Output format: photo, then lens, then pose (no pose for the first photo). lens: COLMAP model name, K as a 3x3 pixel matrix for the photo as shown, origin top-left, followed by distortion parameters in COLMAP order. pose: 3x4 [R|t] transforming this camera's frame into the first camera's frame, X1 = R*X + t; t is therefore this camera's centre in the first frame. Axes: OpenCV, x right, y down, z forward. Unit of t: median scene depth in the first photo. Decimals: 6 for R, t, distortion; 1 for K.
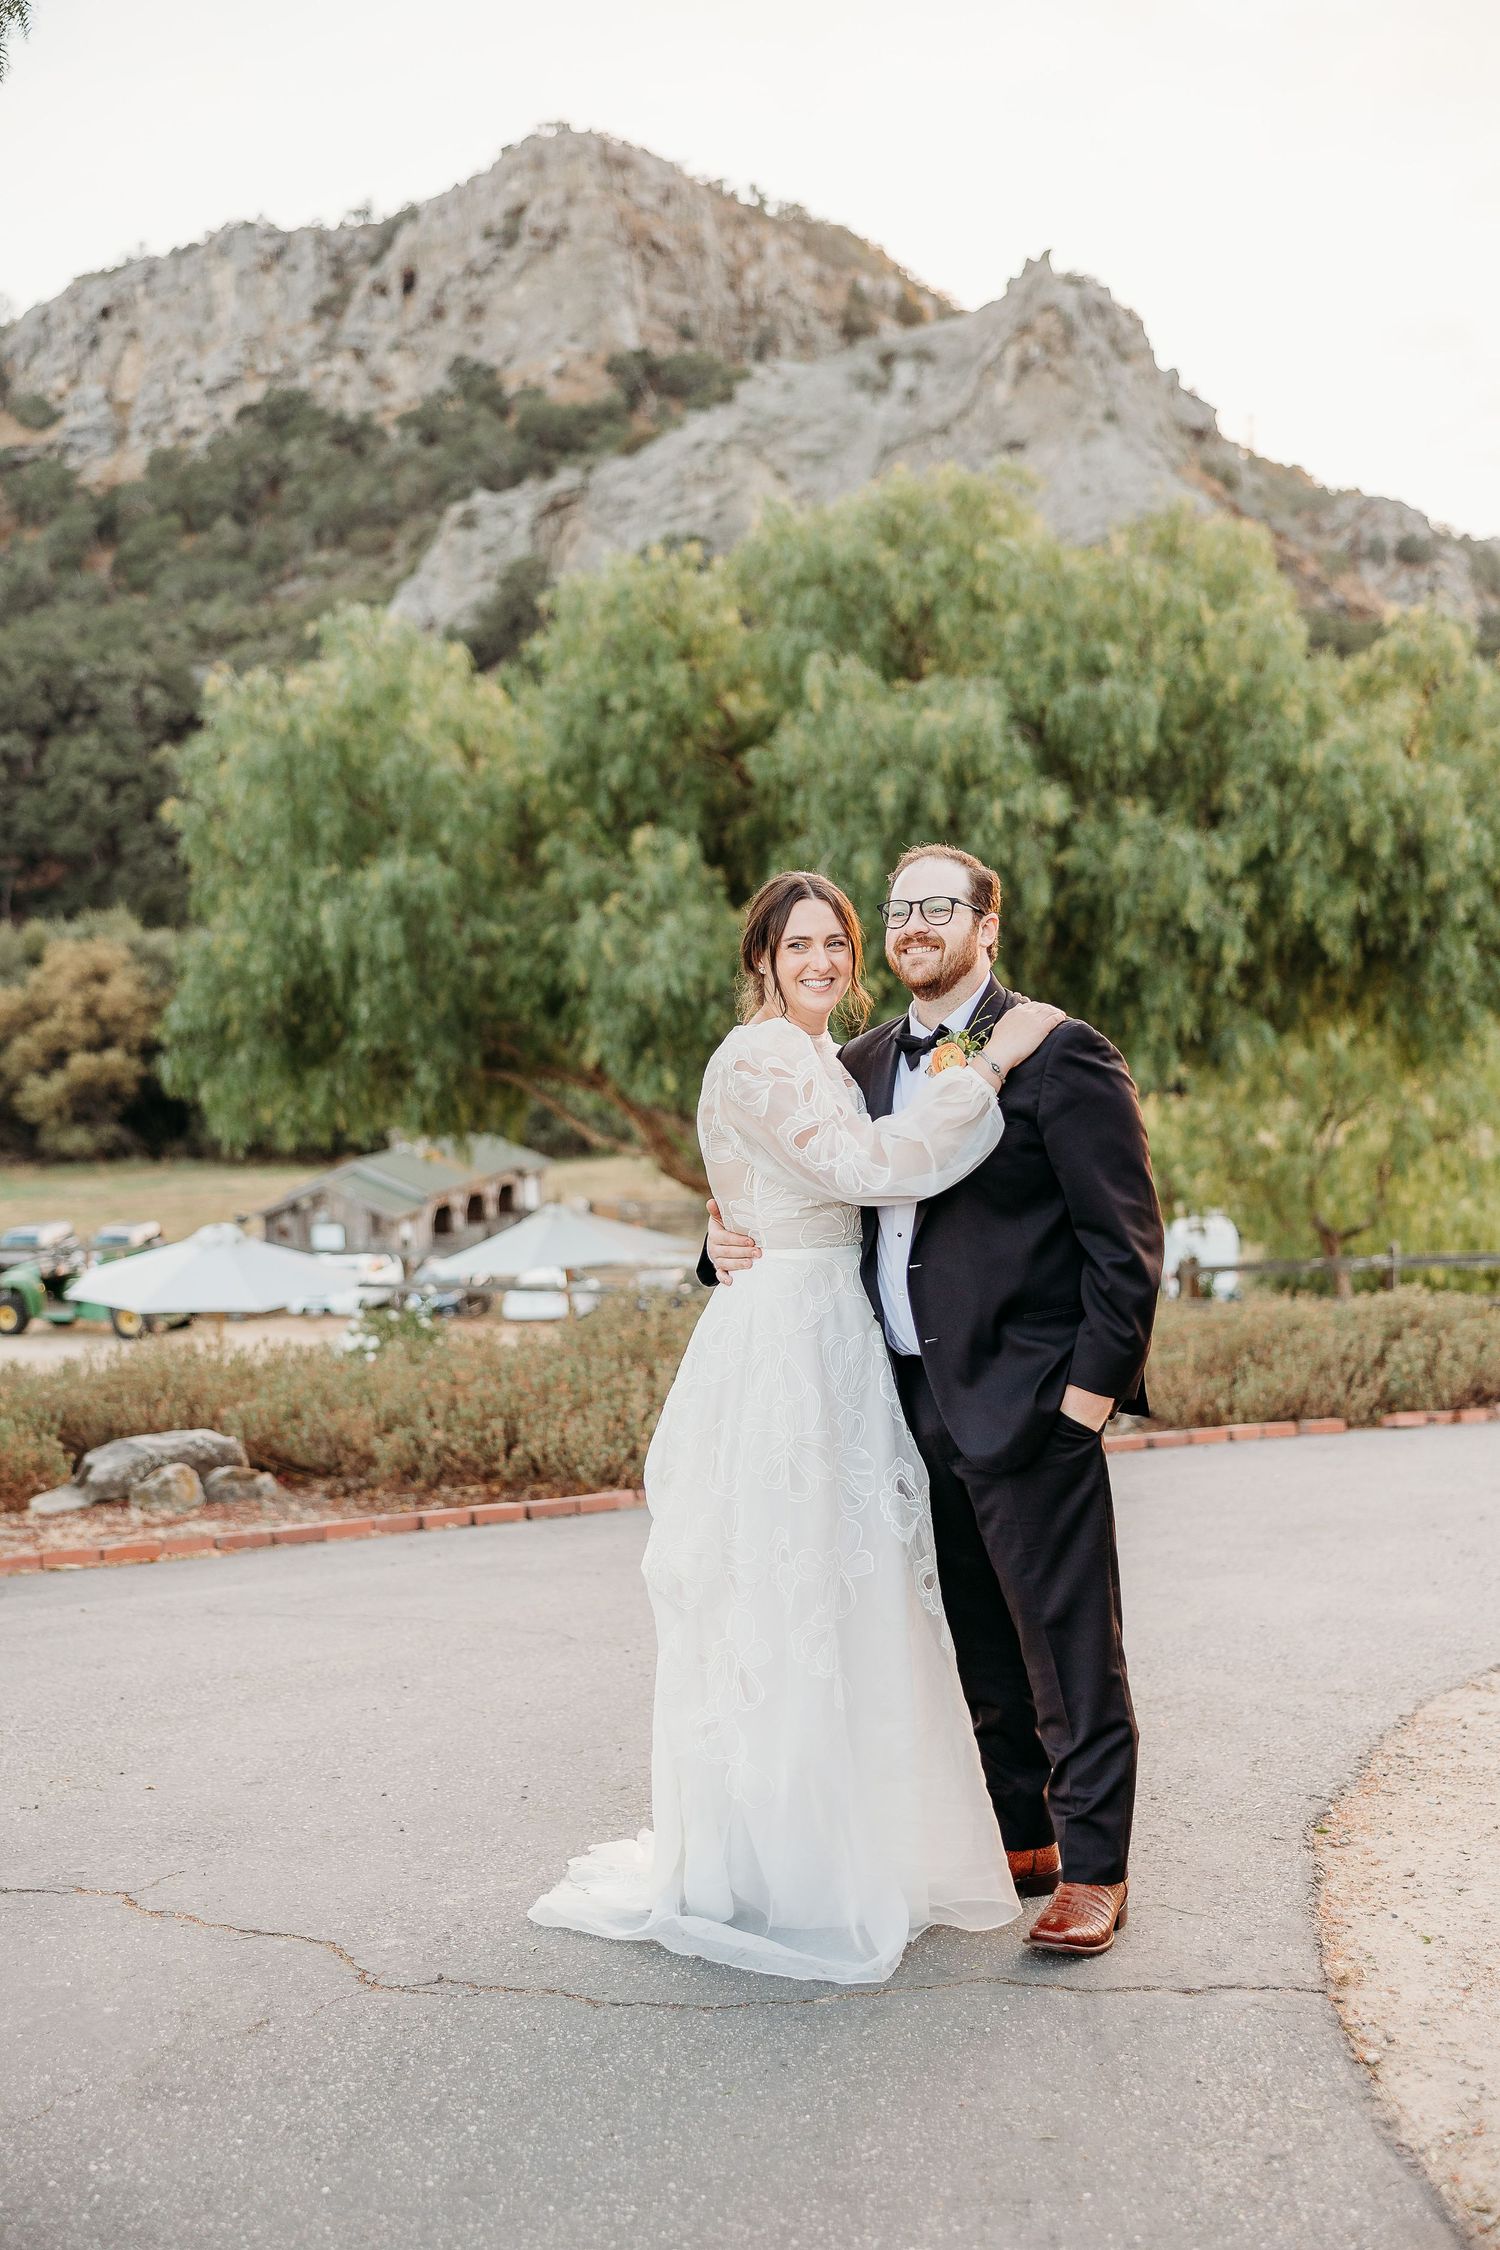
lens RADIAL K [[2633.1, 0, 750.0], [0, 2633.1, 1125.0], [0, 0, 1]] dist [0.004204, -0.021625]
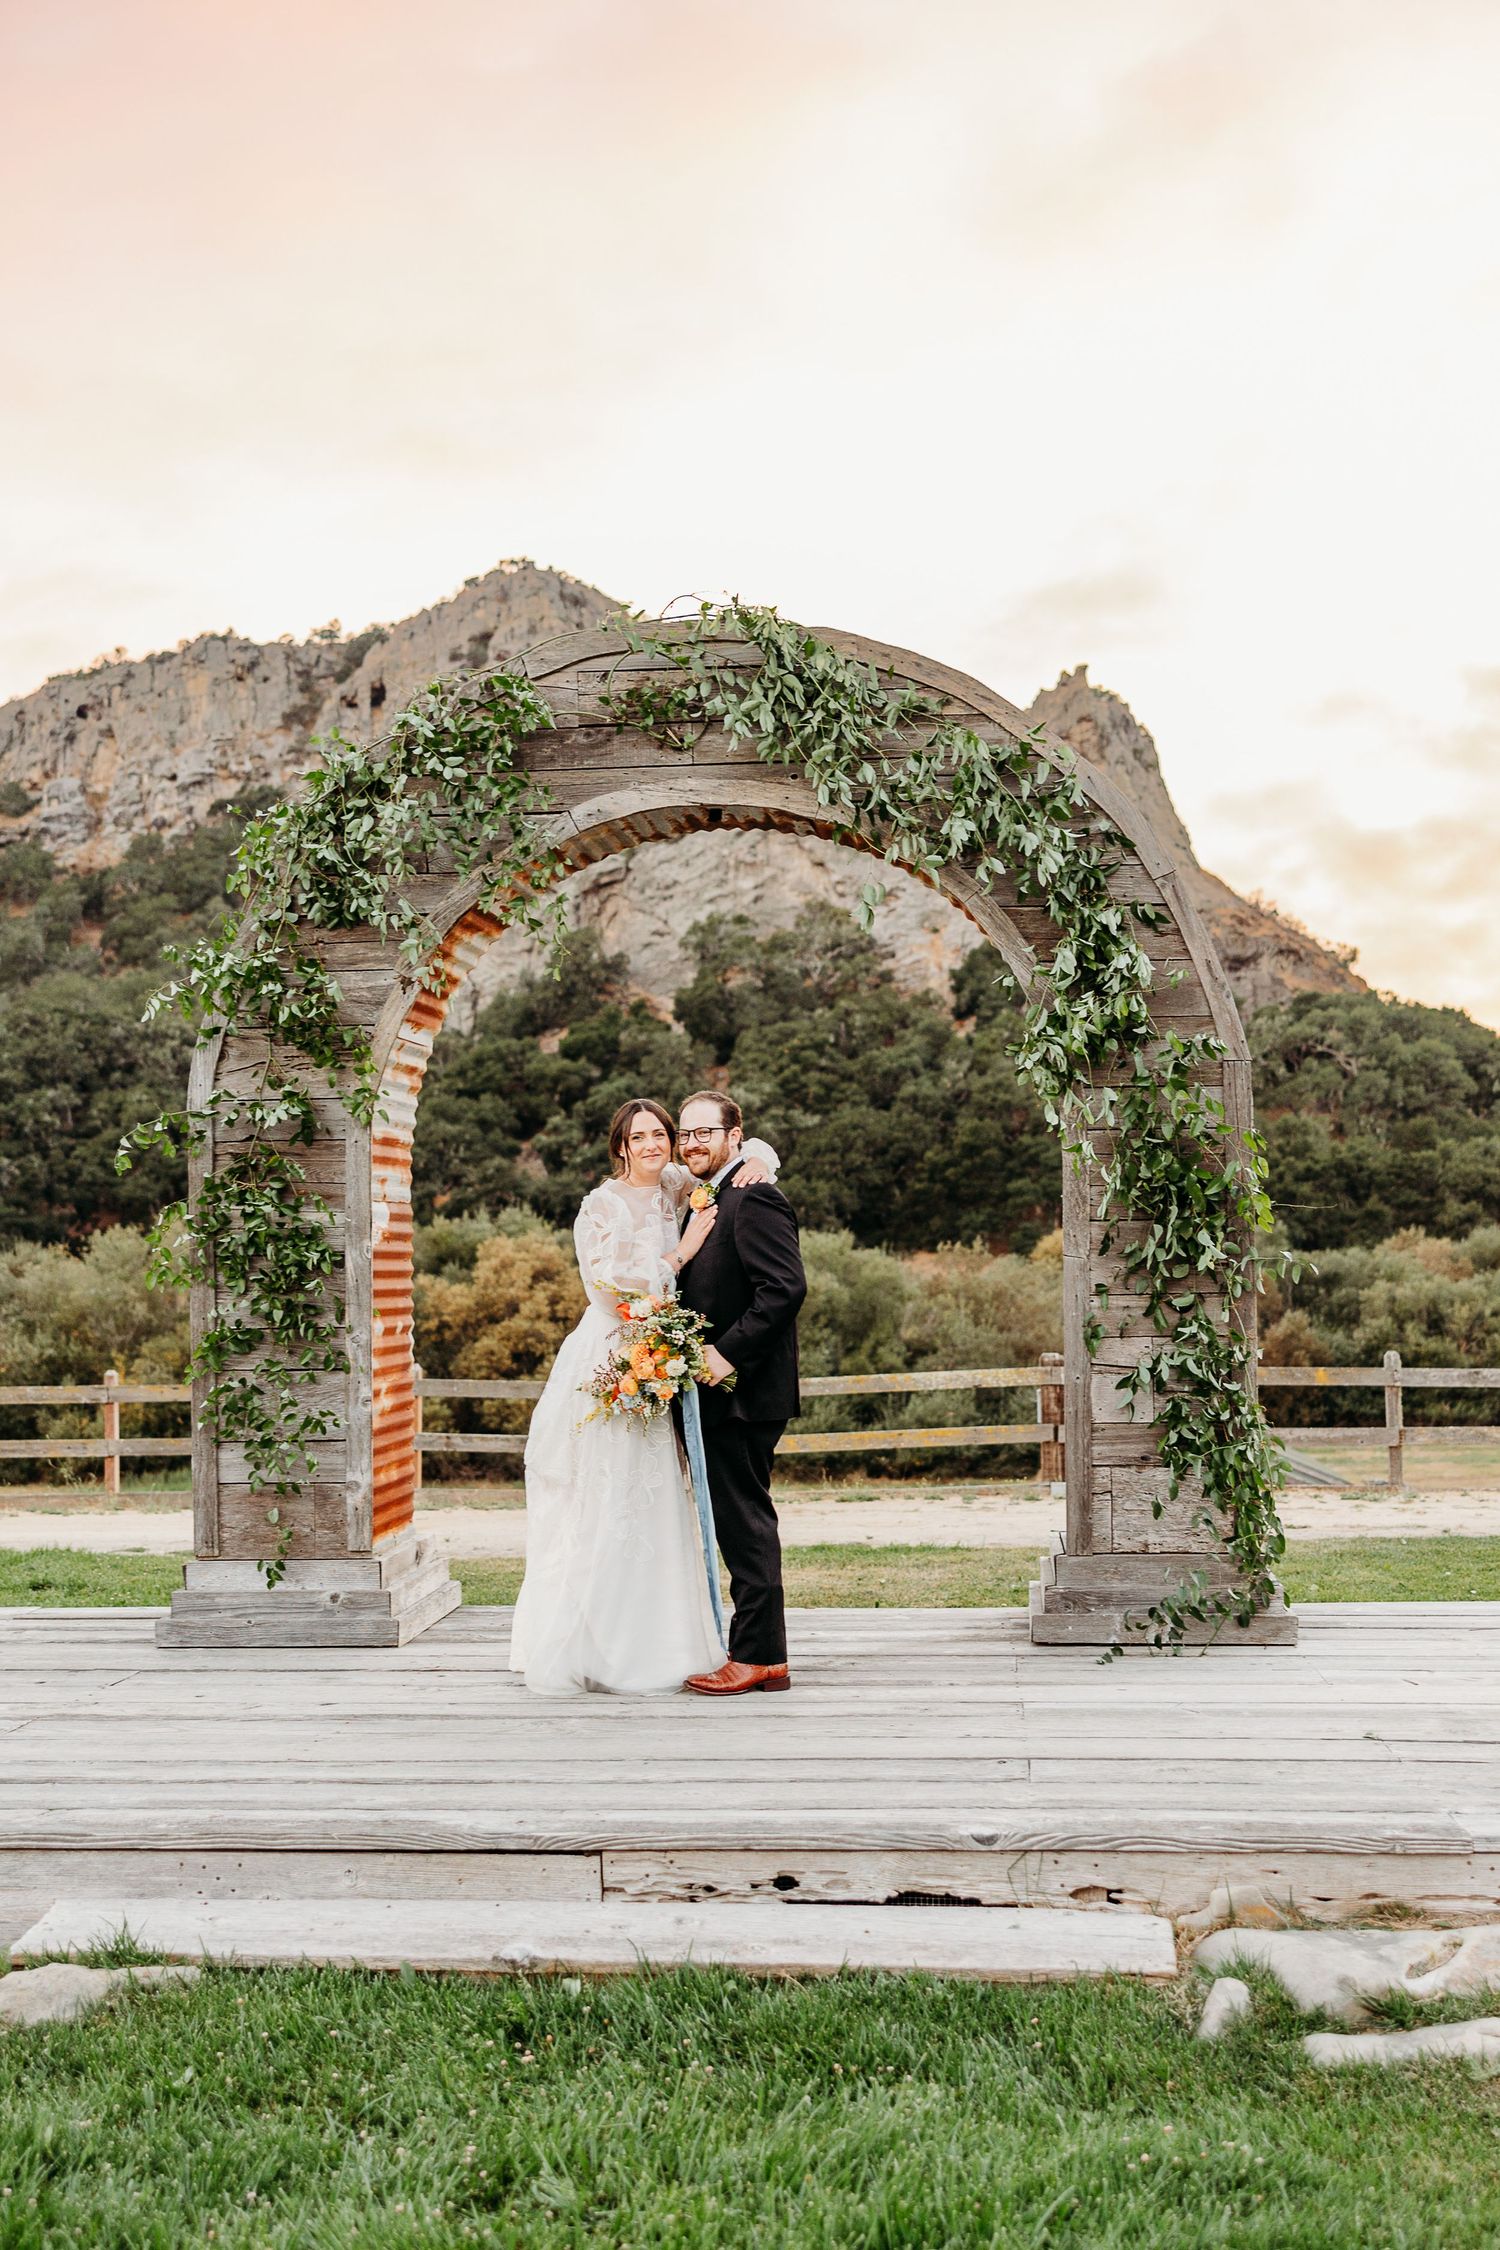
lens RADIAL K [[2349.9, 0, 808.1], [0, 2349.9, 1243.9], [0, 0, 1]] dist [0.008432, 0.020897]
pose [[0.991527, 0.017358, 0.128739, -0.119759], [-0.003385, 0.994148, -0.107973, 0.009457], [-0.129860, 0.106623, 0.985783, 0.084343]]
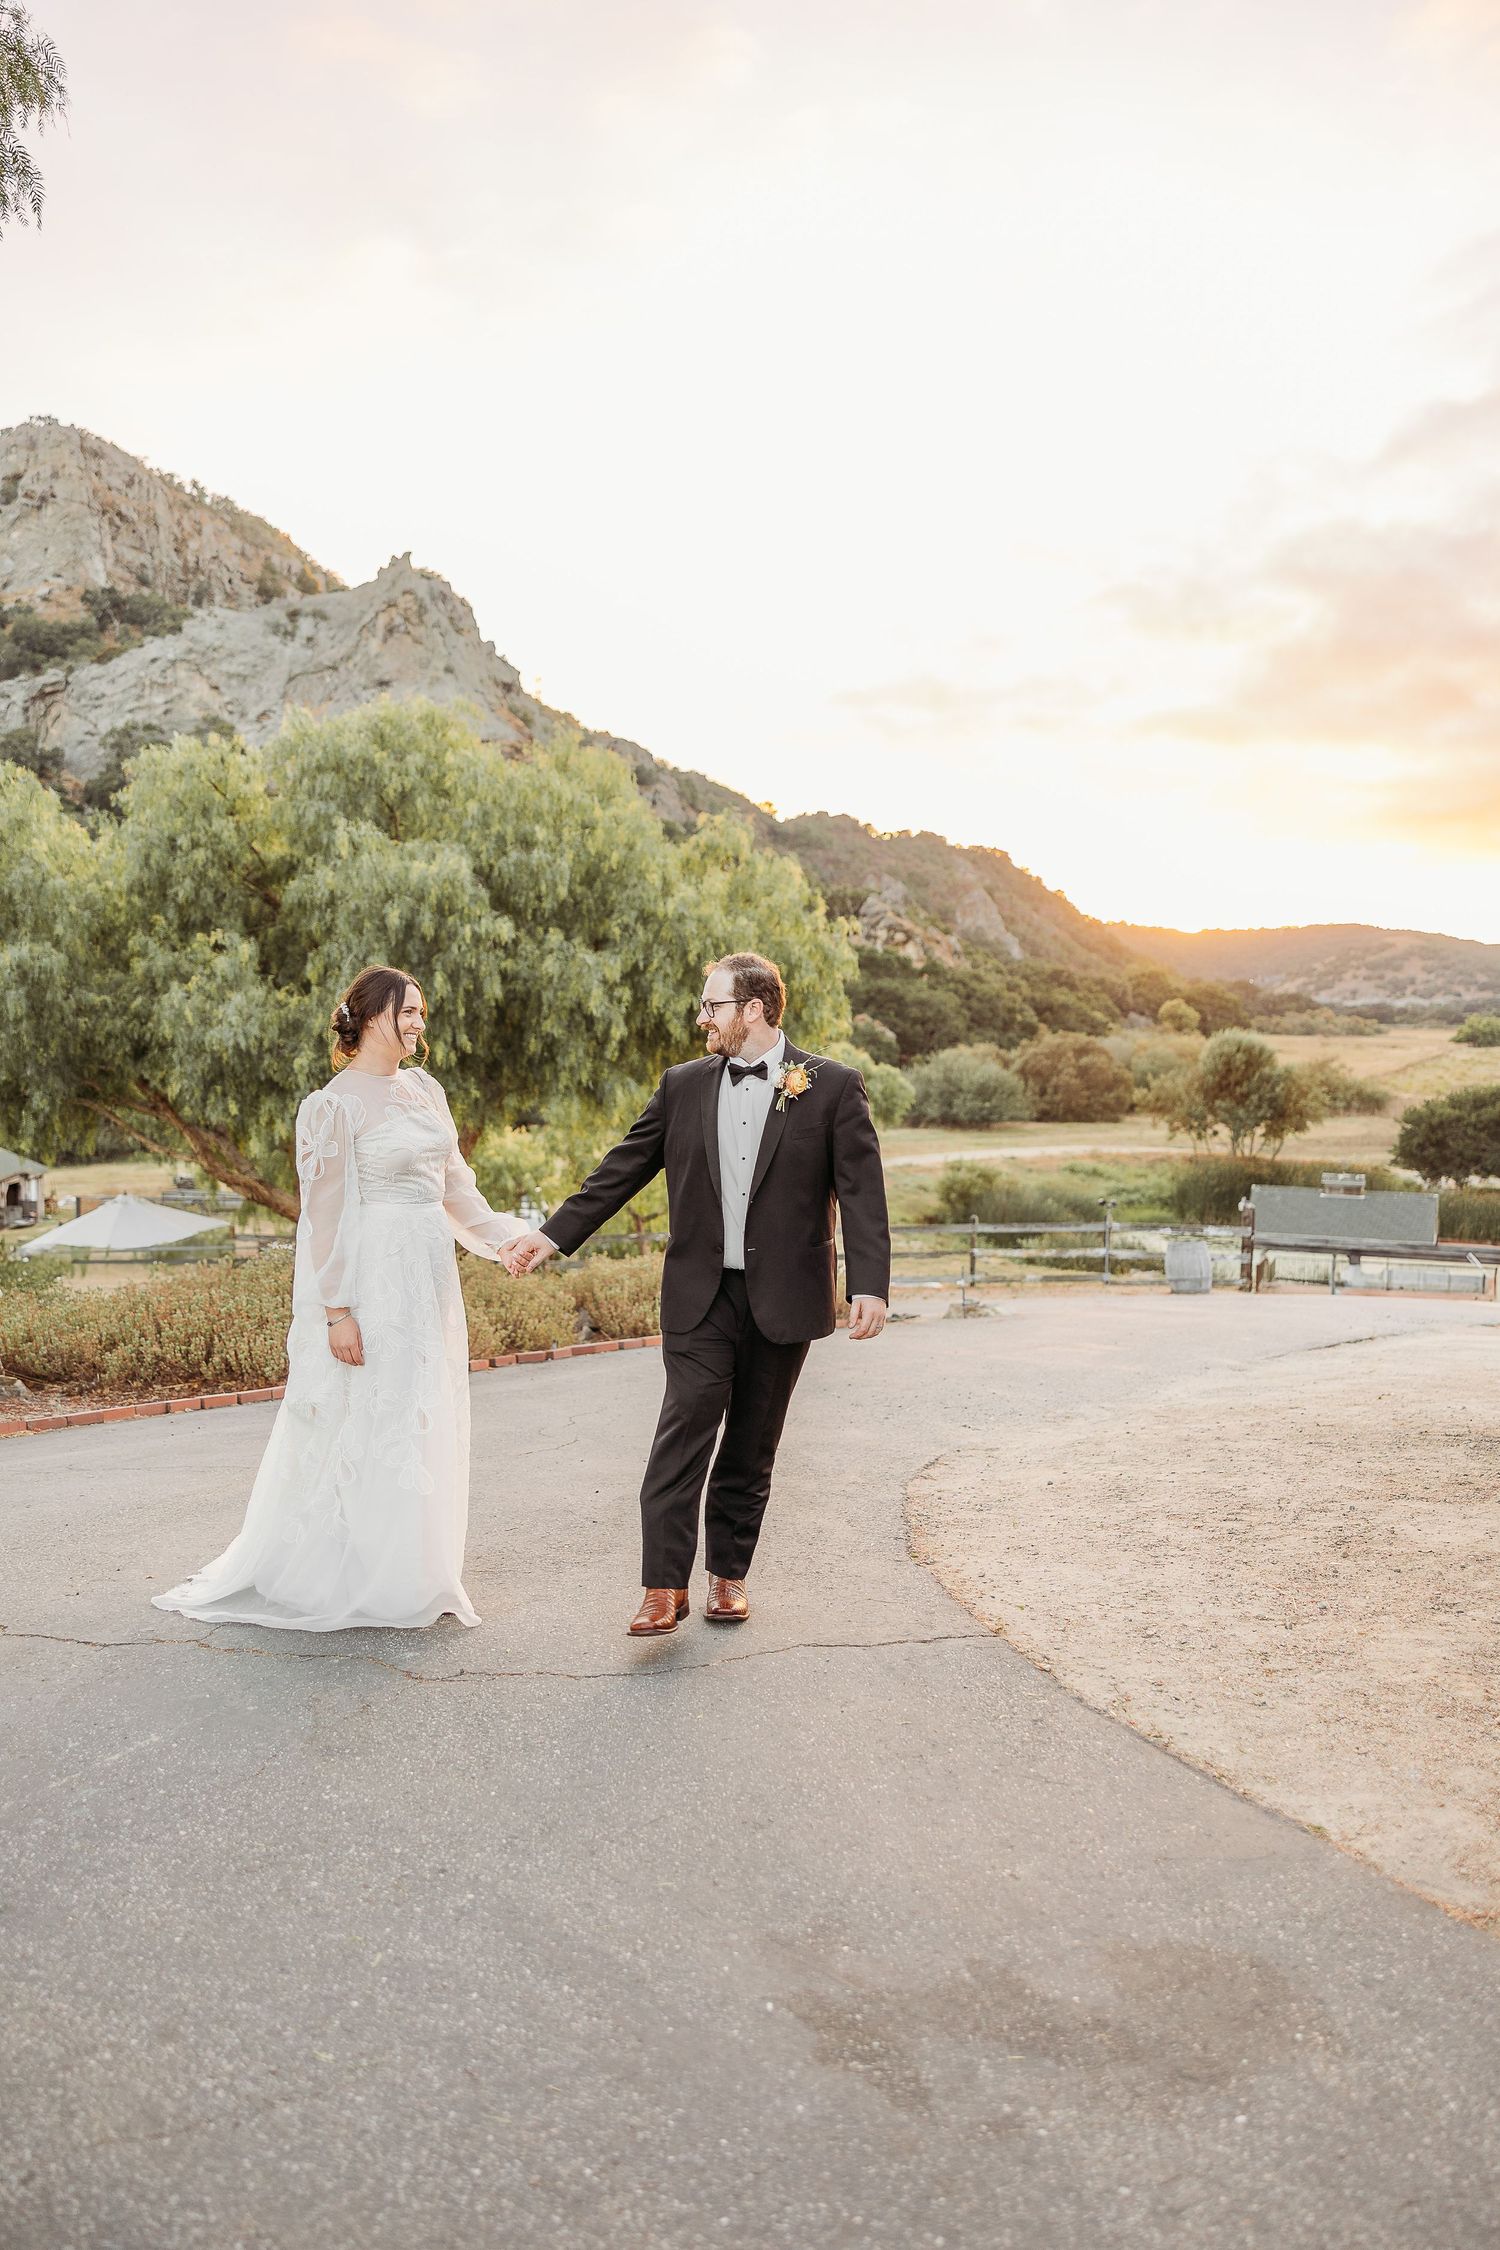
lens RADIAL K [[1773.1, 0, 759.7], [0, 1773.1, 1123.8], [0, 0, 1]] dist [0.009225, 0.006666]
pose [[0.949882, 0.017656, 0.312109, -0.004276], [-0.013317, 0.999783, -0.016028, 0.000266], [-0.312324, 0.011068, 0.949911, -0.000675]]
